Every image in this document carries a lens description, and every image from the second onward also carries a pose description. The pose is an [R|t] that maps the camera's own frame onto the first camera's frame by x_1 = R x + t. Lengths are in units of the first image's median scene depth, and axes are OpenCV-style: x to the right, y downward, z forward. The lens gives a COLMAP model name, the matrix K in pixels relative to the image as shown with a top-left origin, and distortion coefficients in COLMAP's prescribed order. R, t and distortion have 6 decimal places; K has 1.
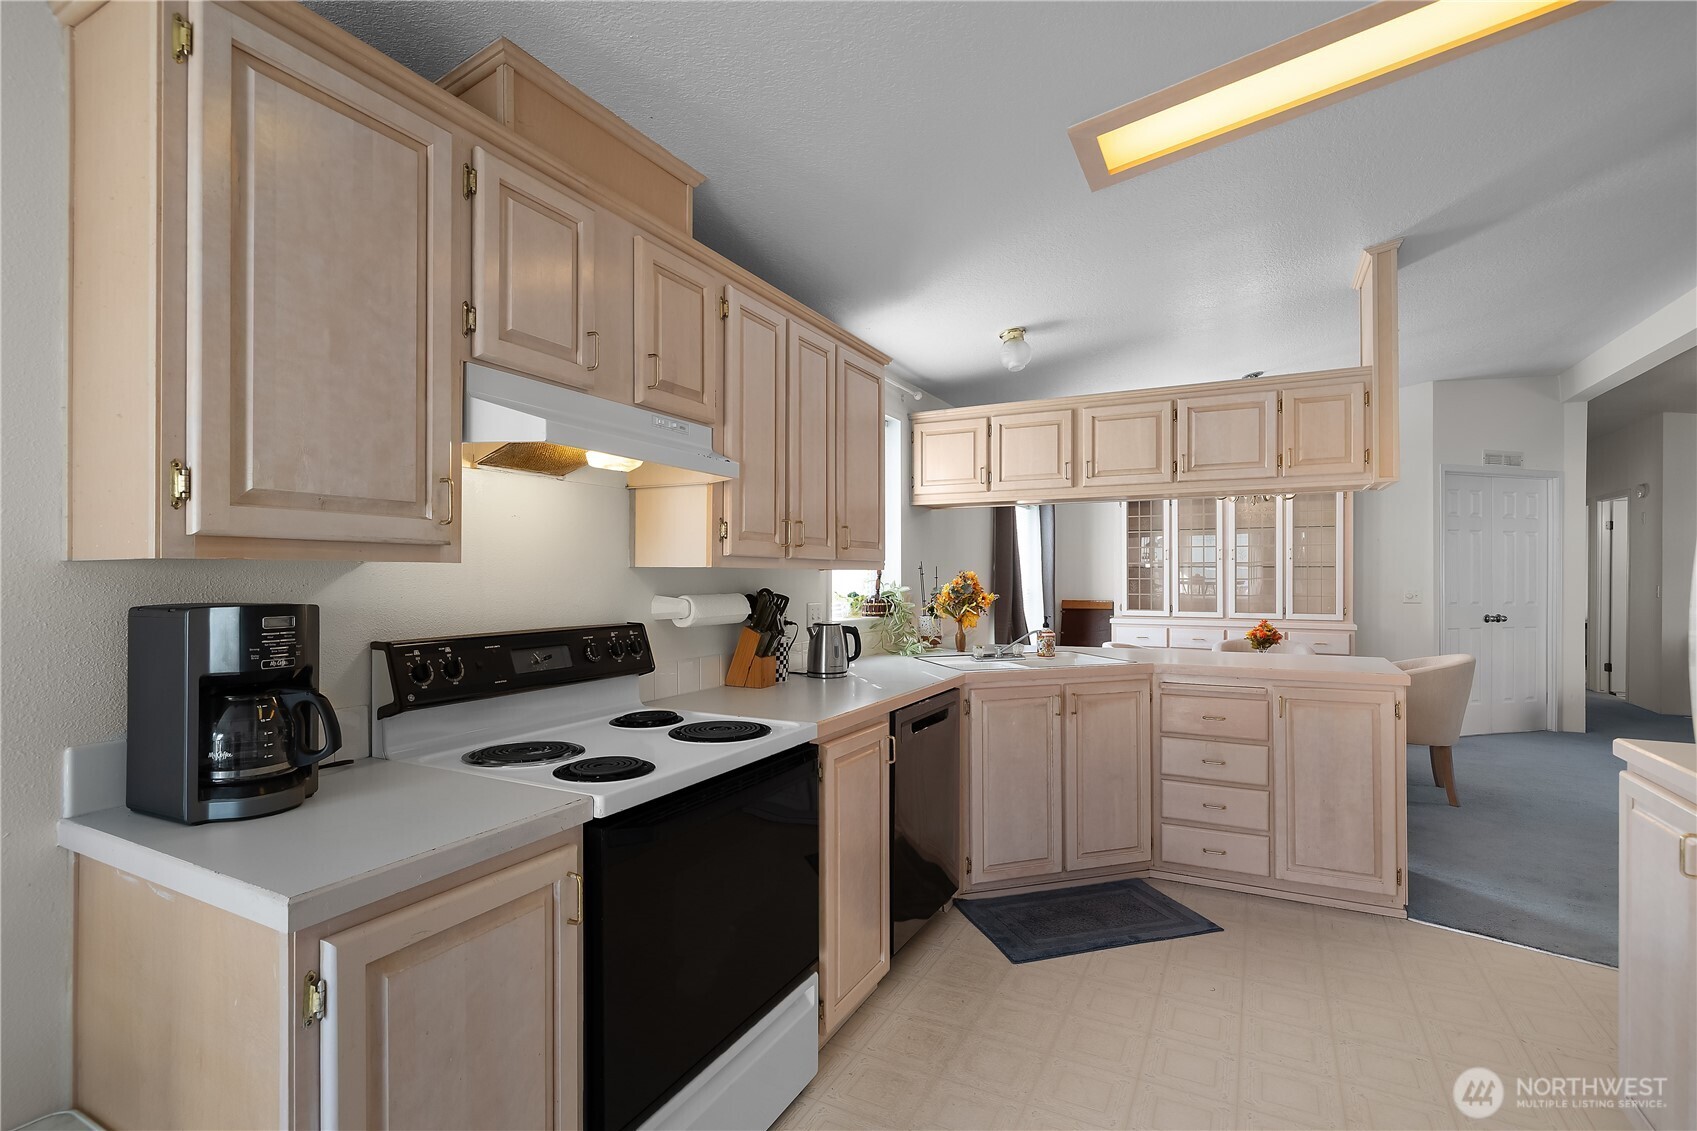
lens RADIAL K [[793.5, 0, 849.4], [0, 793.5, 573.3], [0, 0, 1]] dist [-0.000480, -0.000079]
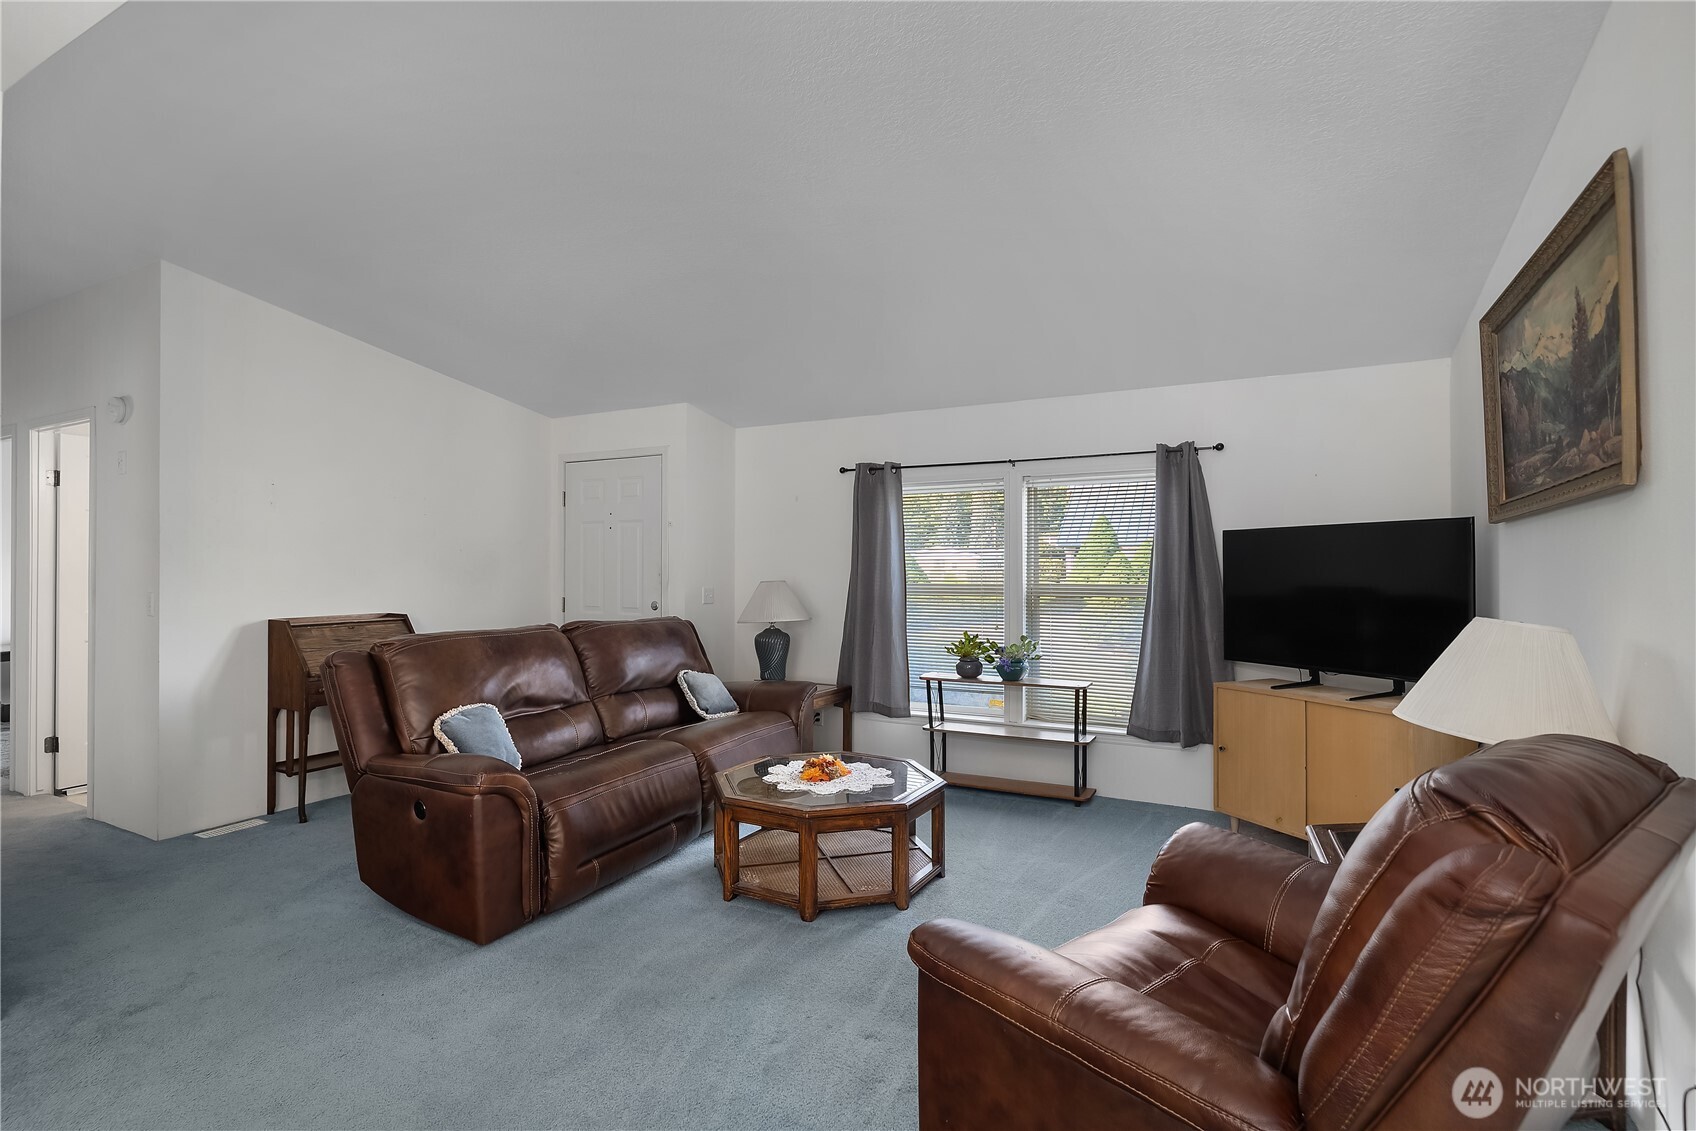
lens RADIAL K [[793.0, 0, 850.6], [0, 793.0, 572.1], [0, 0, 1]] dist [-0.000480, -0.000079]
pose [[0.009801, -0.000897, 0.999952, 0.432494], [0.002037, 0.999998, 0.000877, 0.003630], [-0.999950, 0.002028, 0.009803, 0.460884]]
